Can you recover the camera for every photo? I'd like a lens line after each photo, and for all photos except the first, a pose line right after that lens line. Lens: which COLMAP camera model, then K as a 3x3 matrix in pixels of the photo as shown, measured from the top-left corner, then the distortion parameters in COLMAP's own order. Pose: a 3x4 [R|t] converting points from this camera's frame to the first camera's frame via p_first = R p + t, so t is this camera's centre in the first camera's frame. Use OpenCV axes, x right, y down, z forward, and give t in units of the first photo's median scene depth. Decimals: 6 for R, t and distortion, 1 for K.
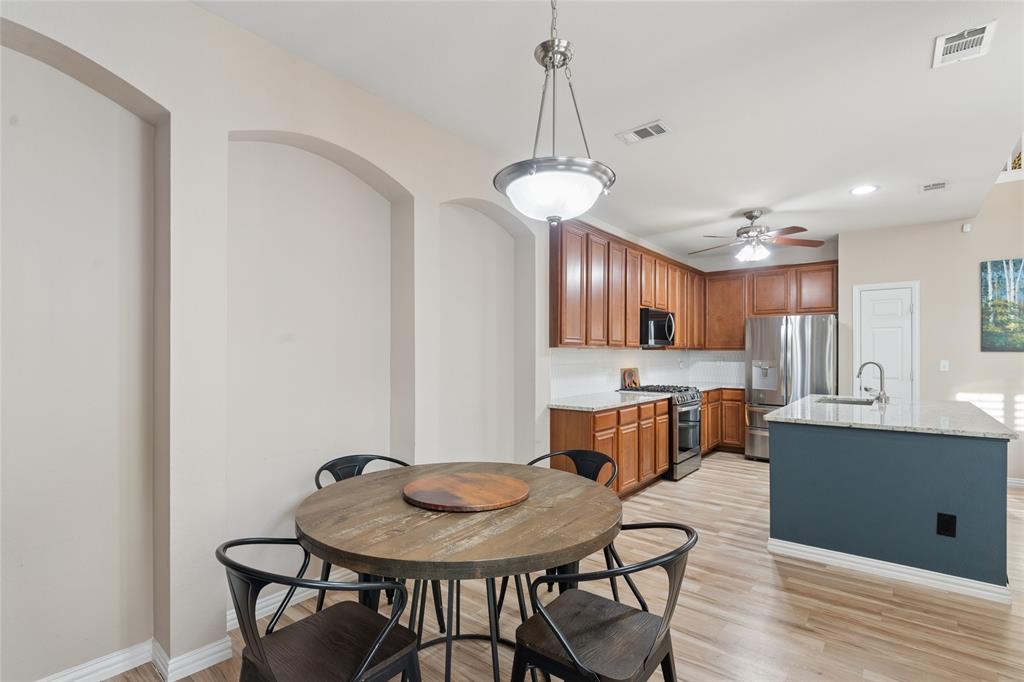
lens RADIAL K [[492.6, 0, 506.1], [0, 492.6, 348.6], [0, 0, 1]] dist [0.005276, -0.009996]
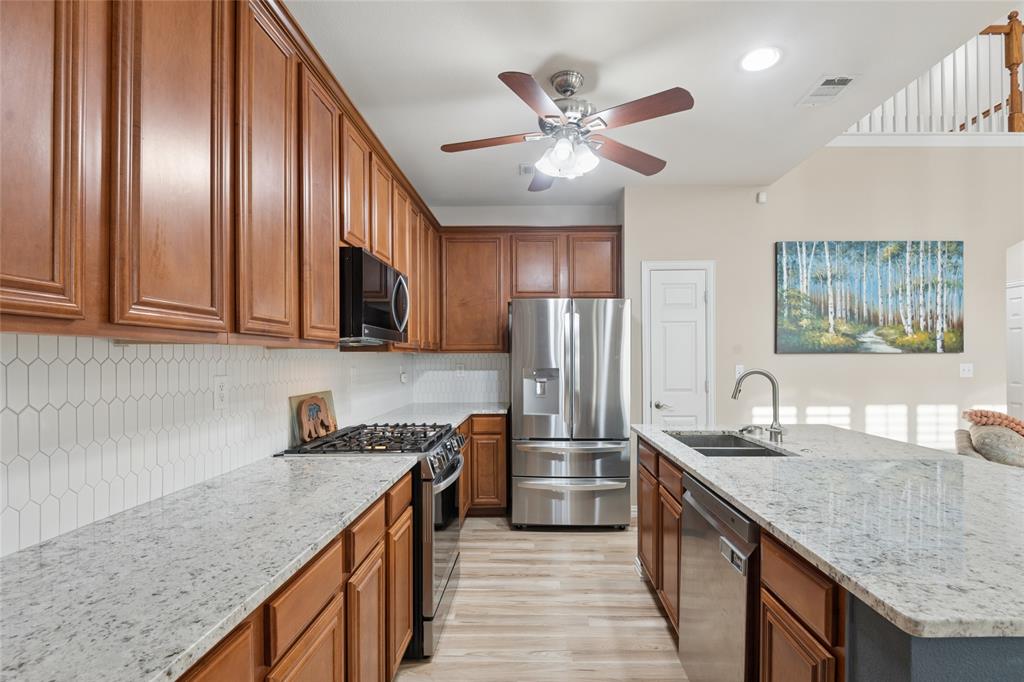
lens RADIAL K [[492.6, 0, 527.8], [0, 492.6, 361.2], [0, 0, 1]] dist [0.005276, -0.009996]
pose [[0.789949, -0.009748, 0.613095, 0.152607], [-0.000230, 0.999869, 0.016193, 0.005411], [-0.613172, -0.012933, 0.789843, 0.613363]]
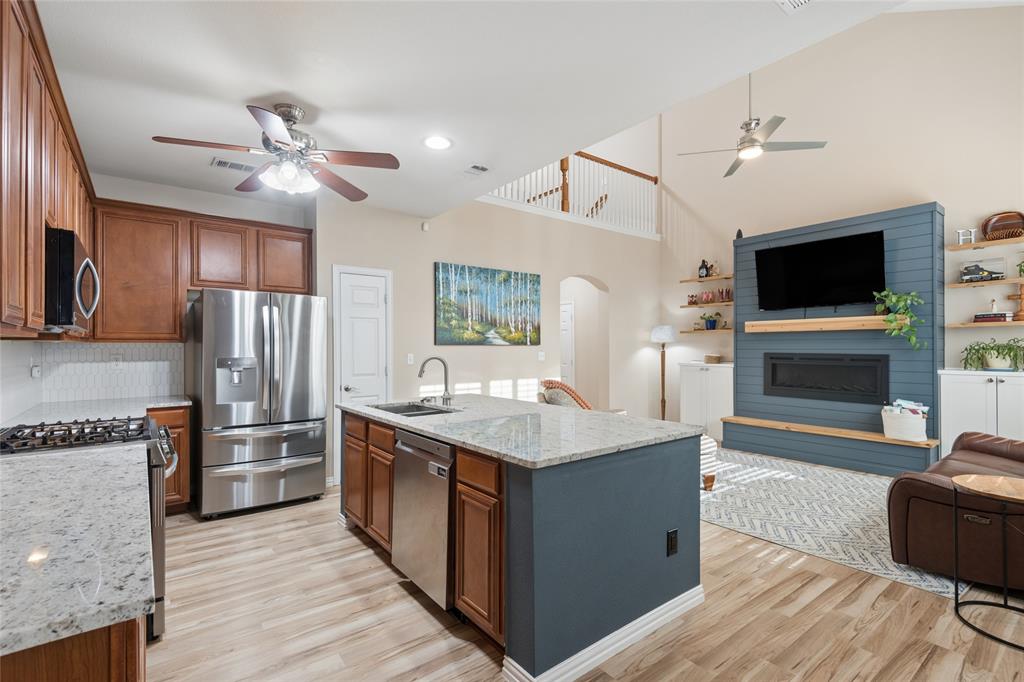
lens RADIAL K [[468.1, 0, 513.5], [0, 468.1, 349.6], [0, 0, 1]] dist [0.021786, -0.013754]
pose [[0.233192, -0.006892, 0.972406, 0.010507], [-0.007661, 0.999931, 0.008925, 0.005351], [-0.972400, -0.009531, 0.233123, 0.595779]]
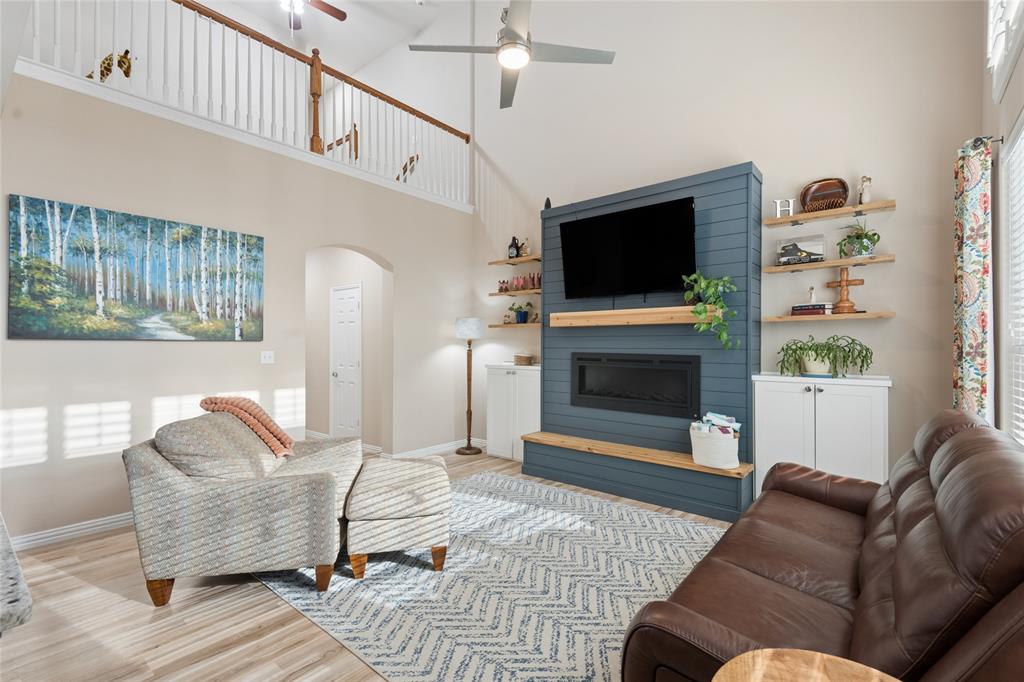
lens RADIAL K [[468.1, 0, 513.5], [0, 468.1, 347.9], [0, 0, 1]] dist [0.021786, -0.013754]
pose [[0.009869, -0.008462, 0.999915, 0.382458], [-0.013941, 0.999866, 0.008599, 0.003391], [-0.999854, -0.014024, 0.009750, 0.358734]]
